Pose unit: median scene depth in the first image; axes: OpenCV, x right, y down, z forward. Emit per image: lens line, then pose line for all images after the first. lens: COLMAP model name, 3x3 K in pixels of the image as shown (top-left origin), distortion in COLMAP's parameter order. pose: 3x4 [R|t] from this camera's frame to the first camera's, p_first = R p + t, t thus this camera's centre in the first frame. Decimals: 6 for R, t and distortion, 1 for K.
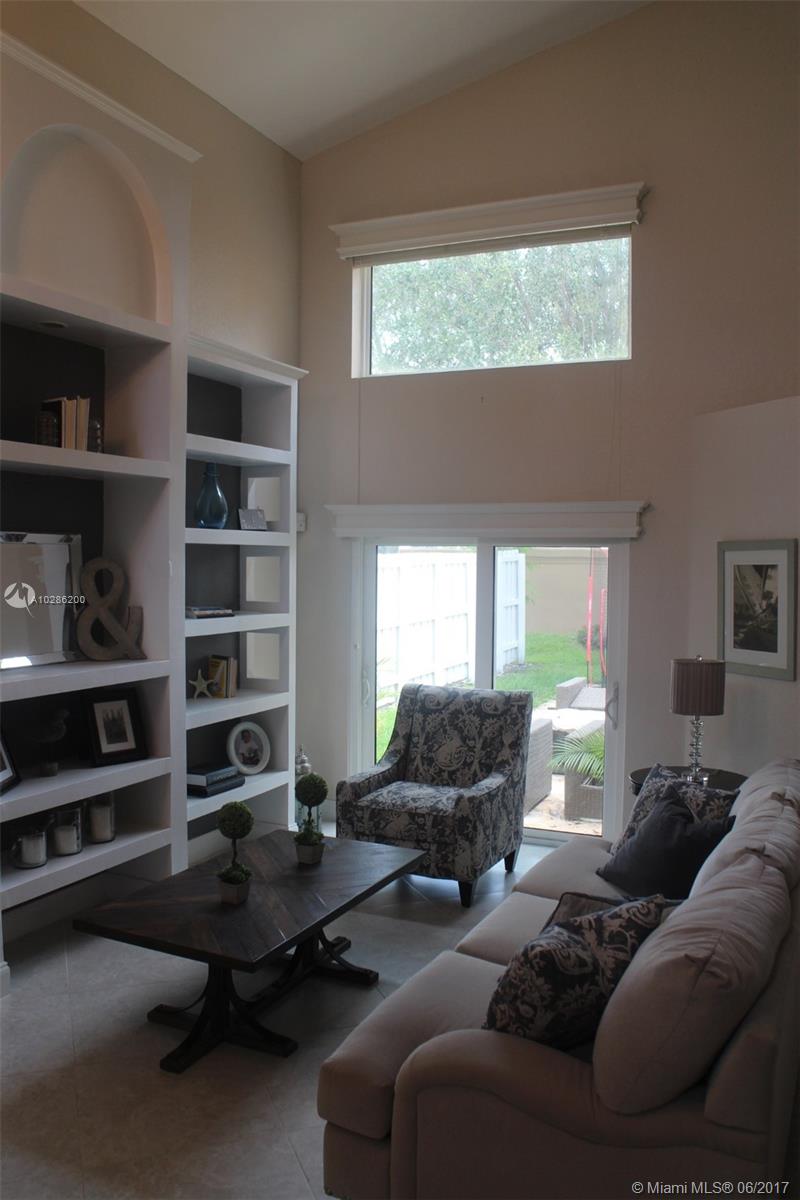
lens RADIAL K [[976.6, 0, 400.0], [0, 976.6, 600.0], [0, 0, 1]] dist [-0.168780, 0.129382]
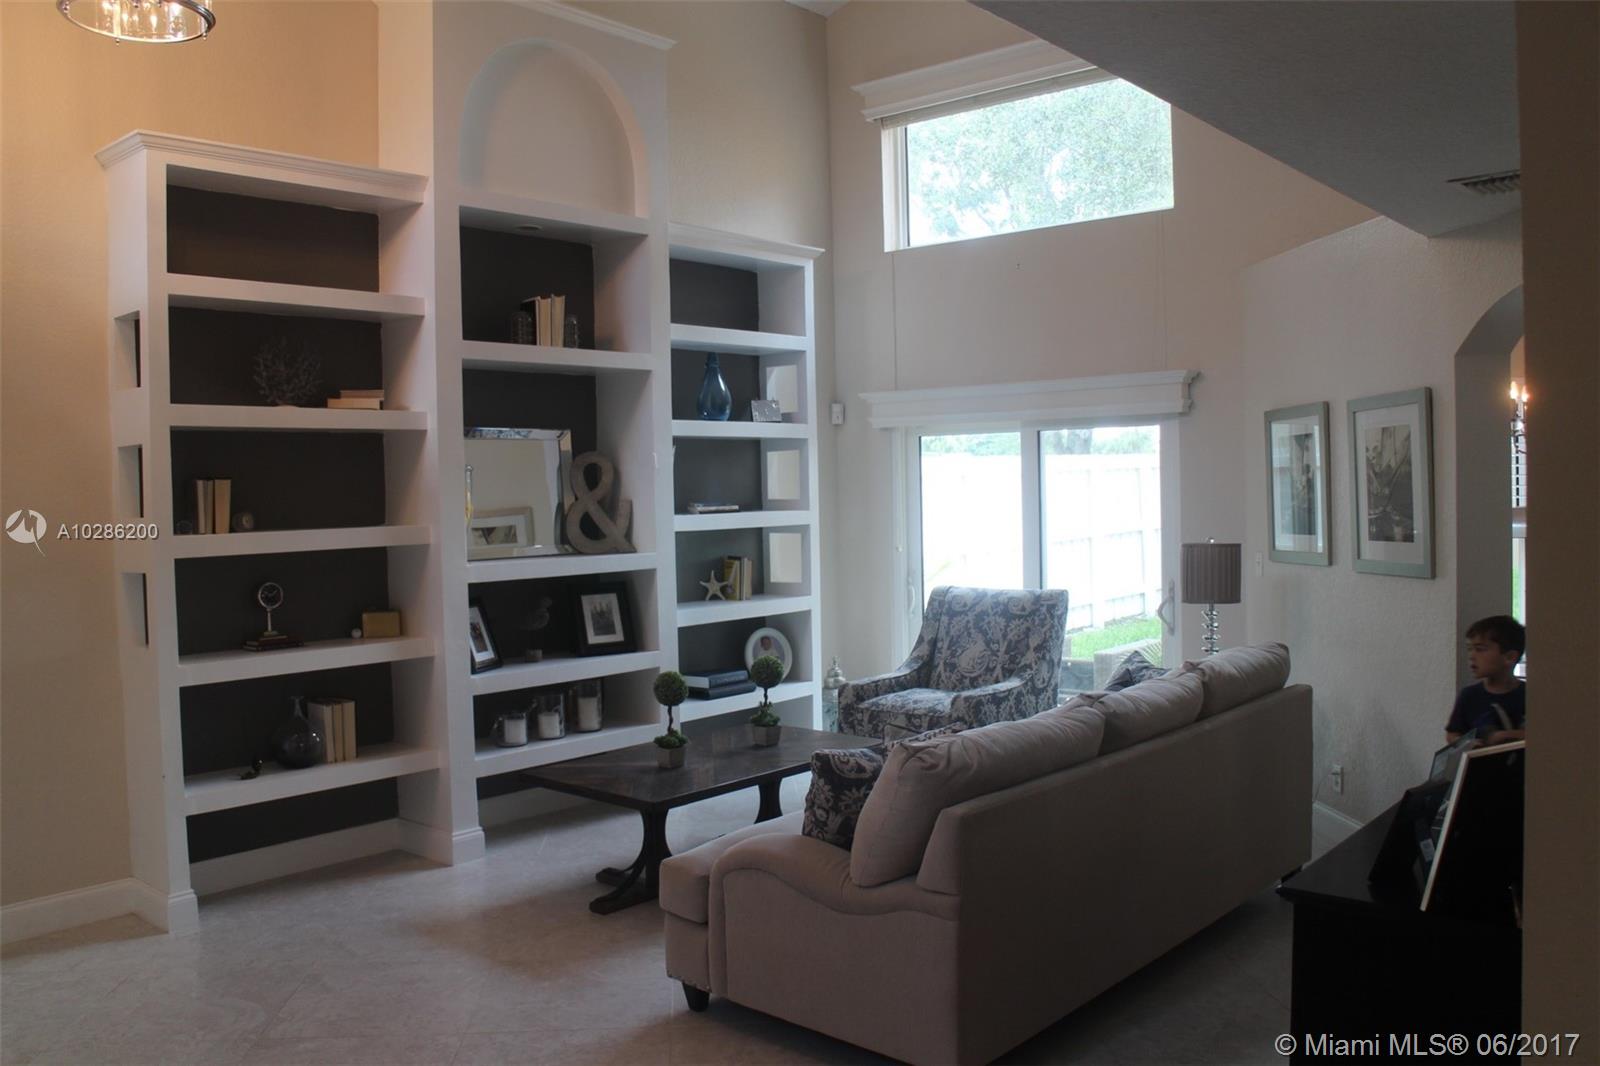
lens RADIAL K [[1302.2, 0, 800.0], [0, 1302.2, 533.0], [0, 0, 1]] dist [-0.168780, 0.129382]
pose [[0.961704, -0.020624, -0.273312, 0.233603], [0.019398, 0.999786, -0.007189, 0.047277], [0.273402, 0.001612, 0.961899, -0.212178]]
